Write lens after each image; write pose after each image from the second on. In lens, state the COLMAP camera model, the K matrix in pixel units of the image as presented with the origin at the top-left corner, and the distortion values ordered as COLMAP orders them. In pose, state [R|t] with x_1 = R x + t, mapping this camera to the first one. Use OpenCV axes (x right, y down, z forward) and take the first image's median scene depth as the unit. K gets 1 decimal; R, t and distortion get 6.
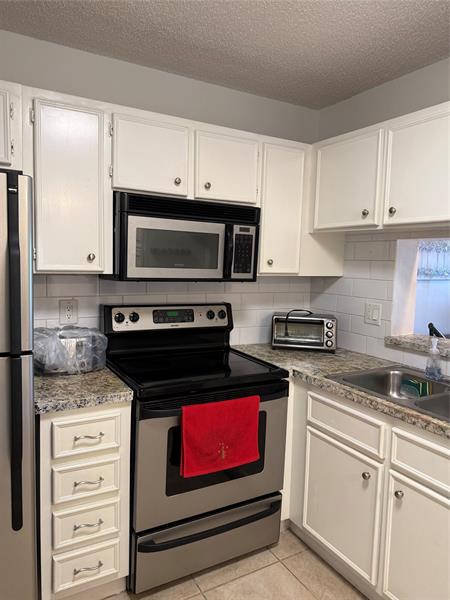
lens RADIAL K [[421.0, 0, 225.0], [0, 421.0, 300.0], [0, 0, 1]] dist [0.109112, -0.125899]
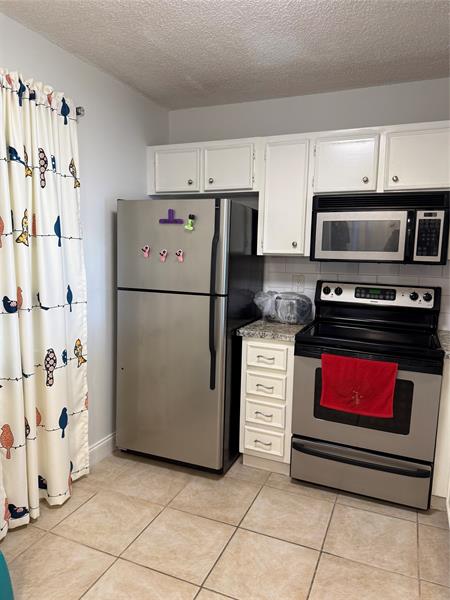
lens RADIAL K [[421.0, 0, 225.0], [0, 421.0, 300.0], [0, 0, 1]] dist [0.109112, -0.125899]
pose [[0.601821, 0.080289, -0.794585, 0.616301], [-0.078547, 0.996061, 0.041155, 0.042910], [0.794759, 0.037644, 0.605757, -0.052228]]
